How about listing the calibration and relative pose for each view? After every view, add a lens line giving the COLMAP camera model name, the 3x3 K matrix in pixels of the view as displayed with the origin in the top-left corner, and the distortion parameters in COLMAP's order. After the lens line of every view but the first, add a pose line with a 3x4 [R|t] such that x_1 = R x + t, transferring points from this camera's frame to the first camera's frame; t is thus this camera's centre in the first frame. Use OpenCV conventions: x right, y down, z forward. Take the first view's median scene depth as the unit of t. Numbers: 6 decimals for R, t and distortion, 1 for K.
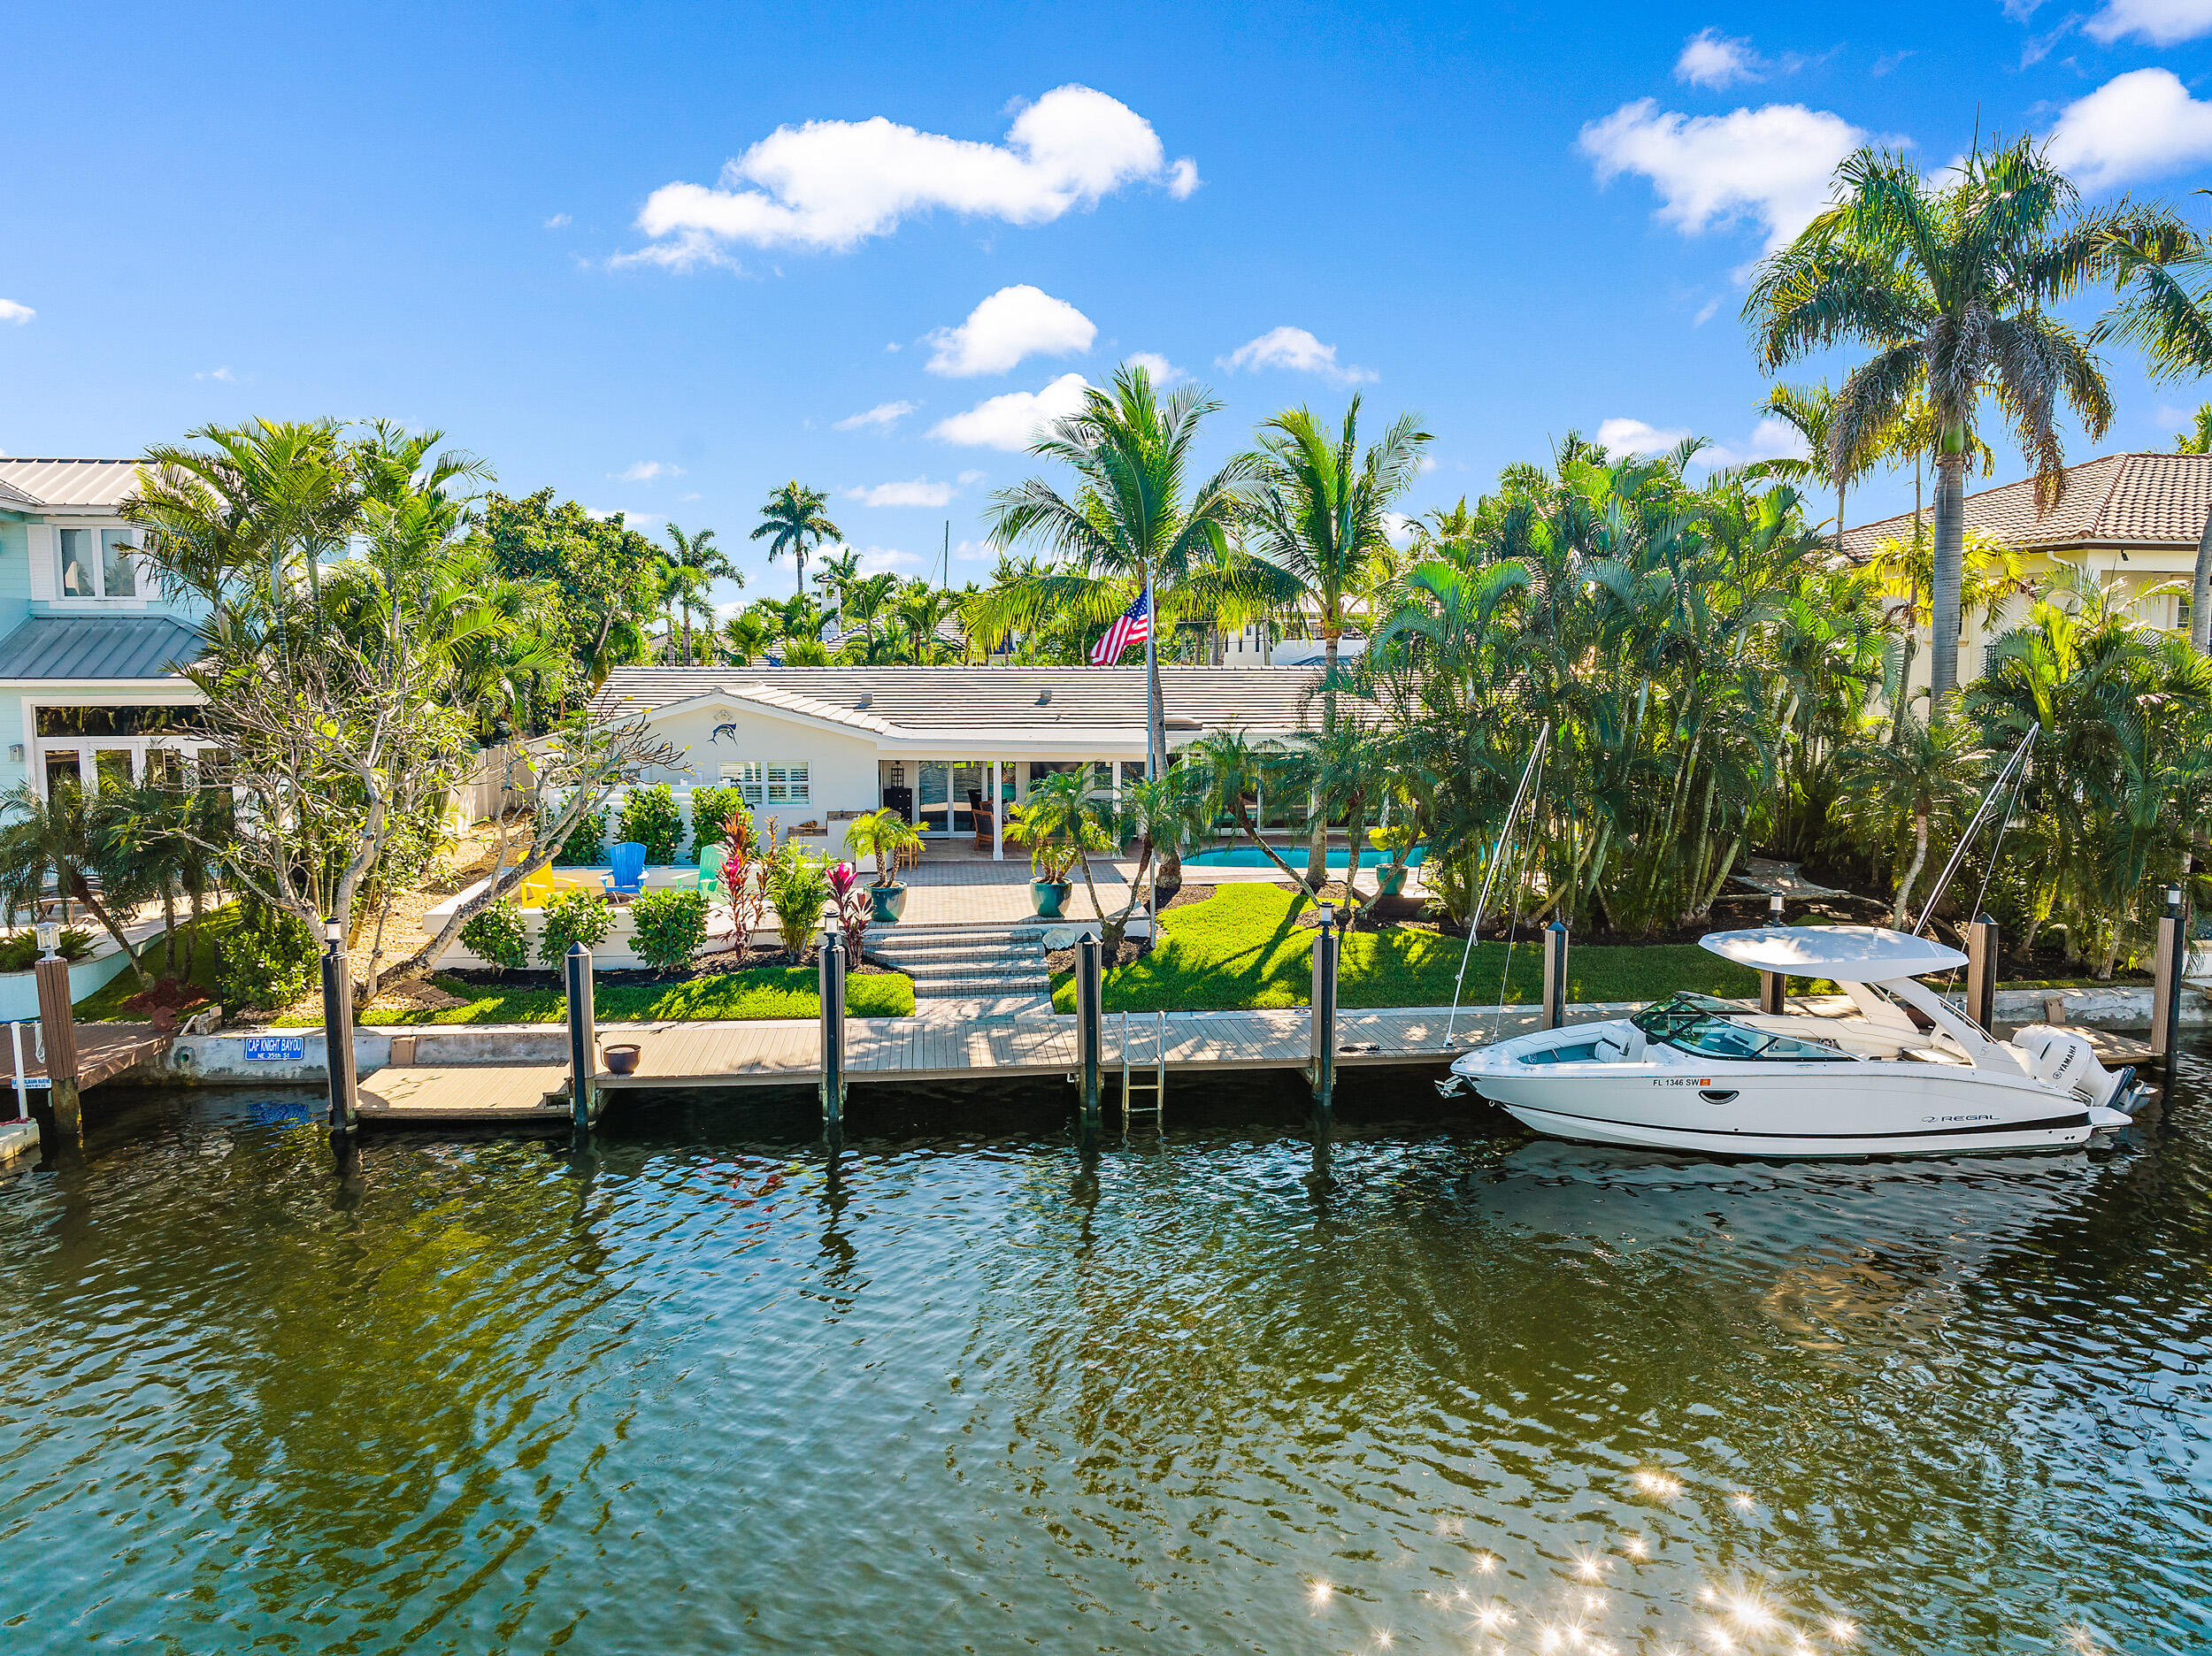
lens RADIAL K [[1599.0, 0, 1106.0], [0, 1599.0, 828.0], [0, 0, 1]] dist [-0.038984, 0.000195]
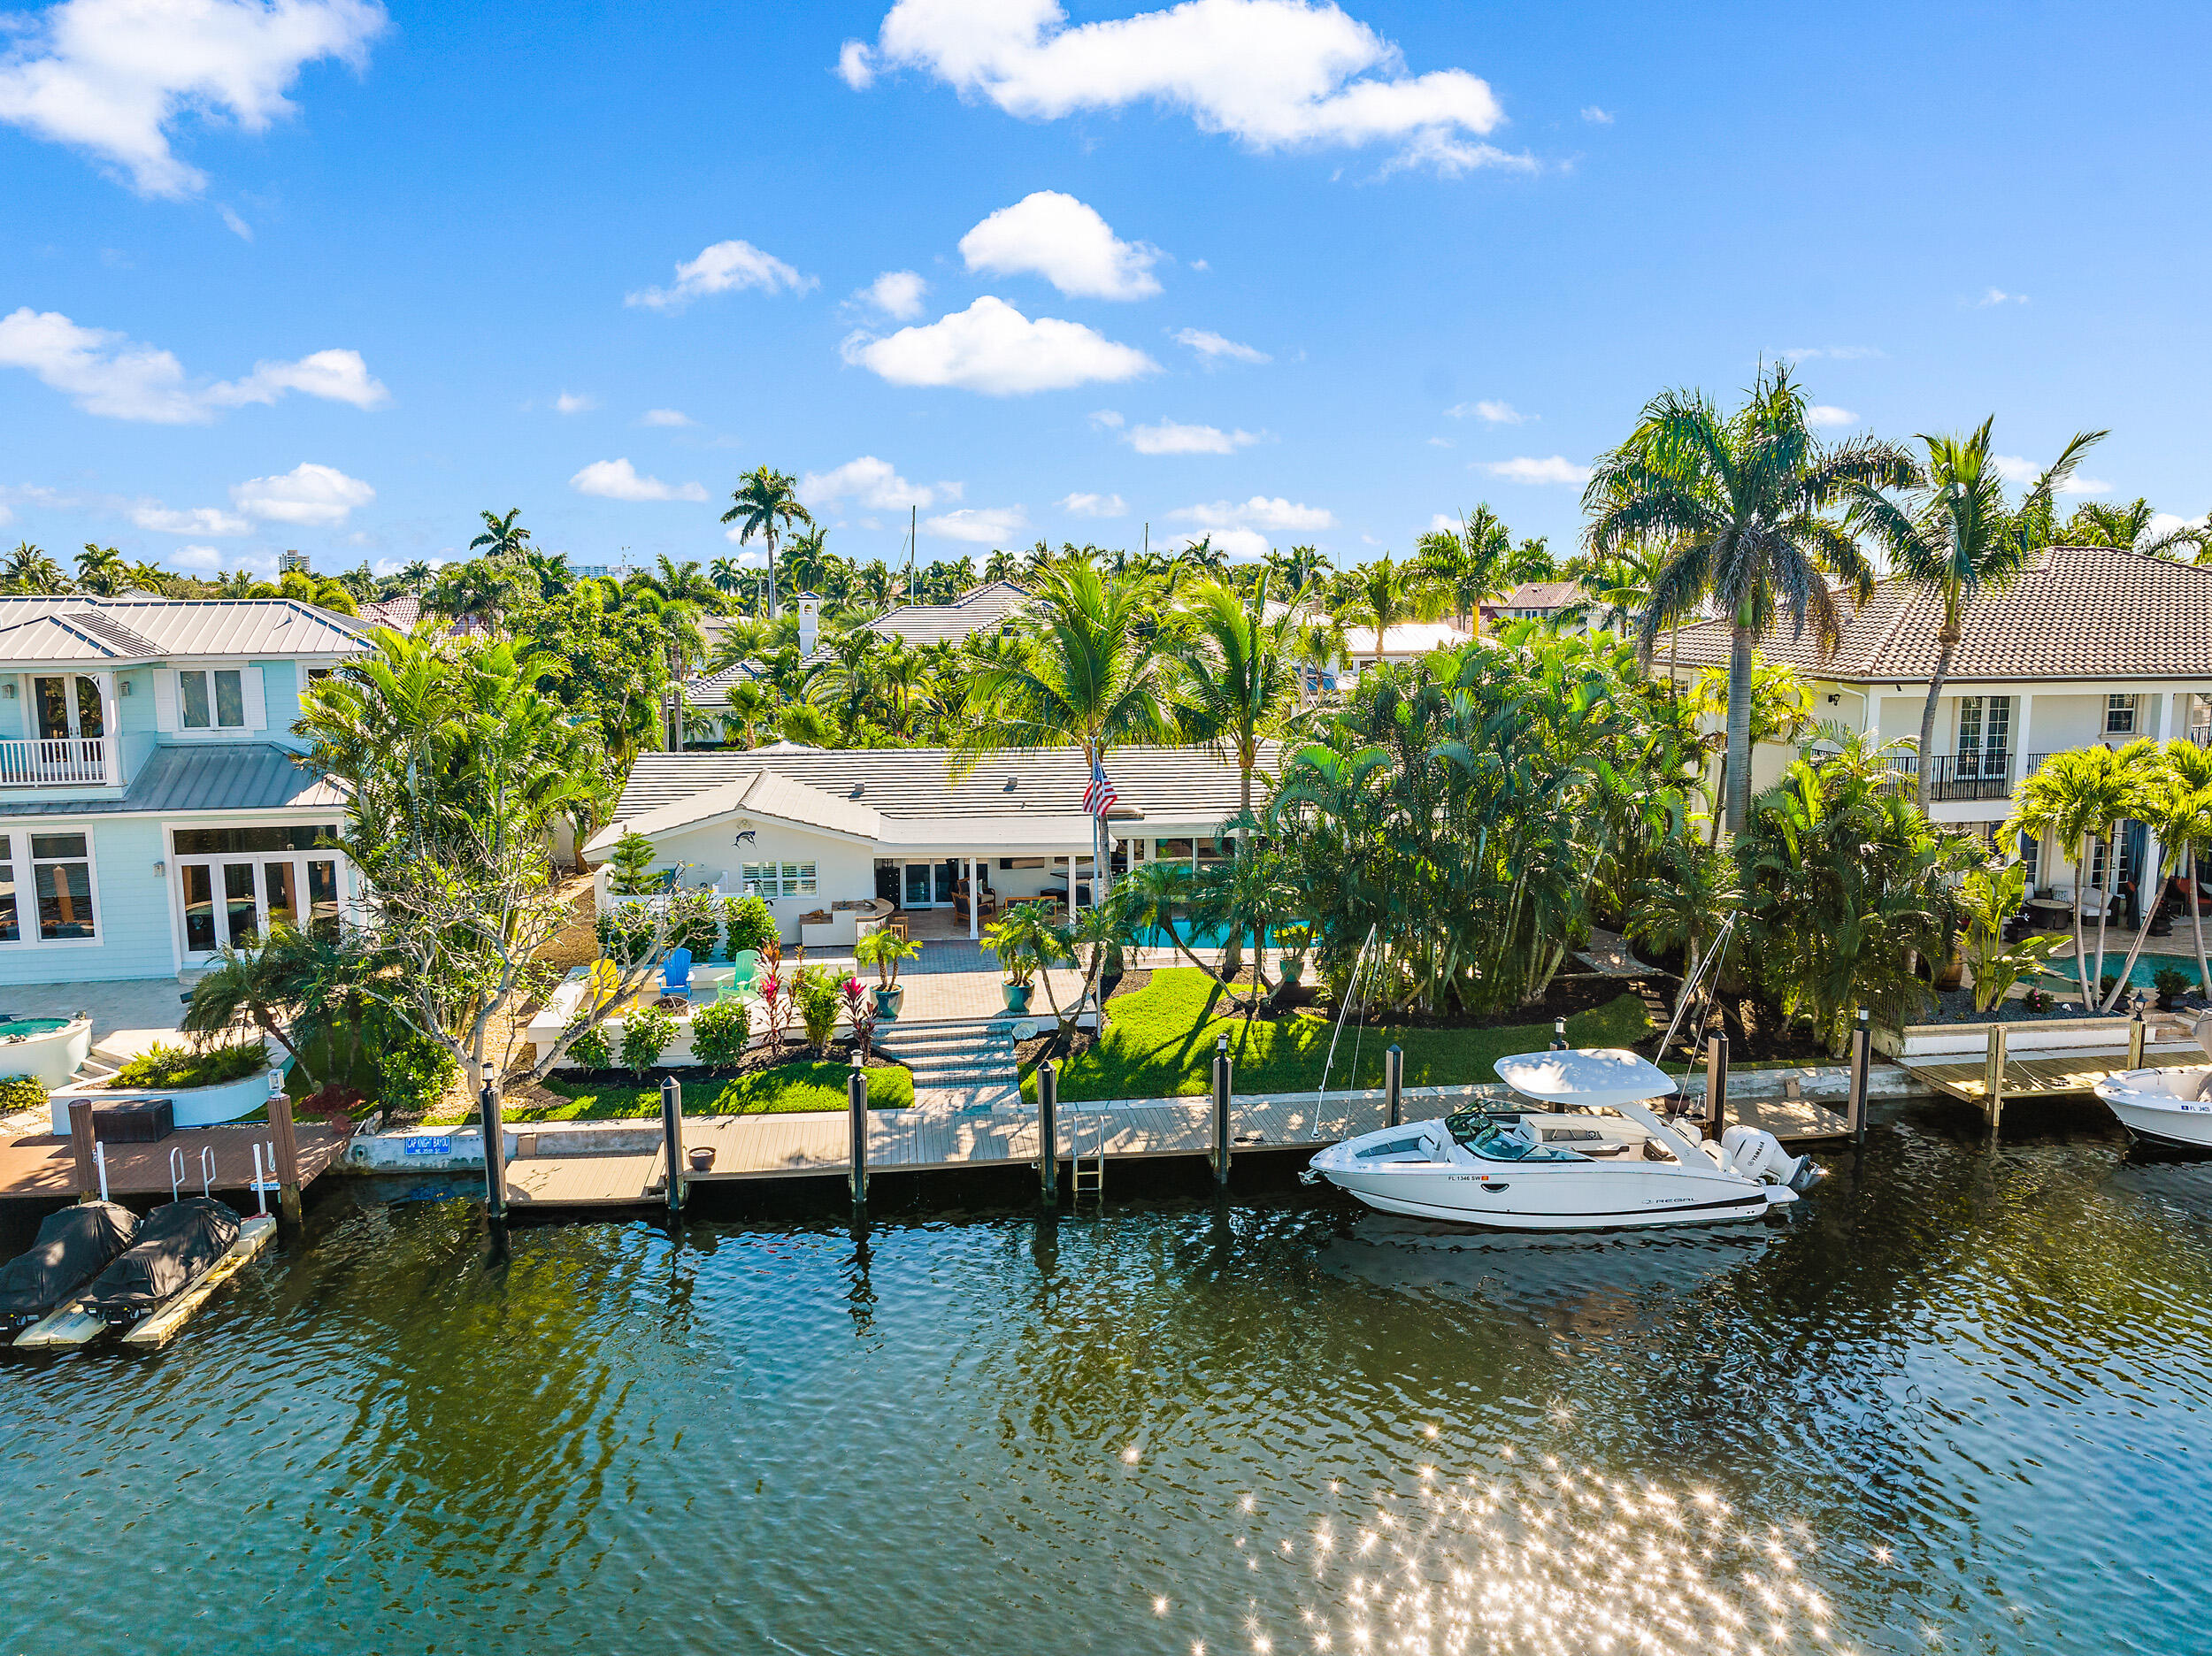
lens RADIAL K [[1616.9, 0, 1113.7], [0, 1616.9, 829.2], [0, 0, 1]] dist [-0.027325, -0.027523]
pose [[0.999666, -0.007828, 0.024632, 0.011063], [0.006759, 0.999045, 0.043163, -0.154271], [-0.024947, -0.042982, 0.998764, -0.292887]]
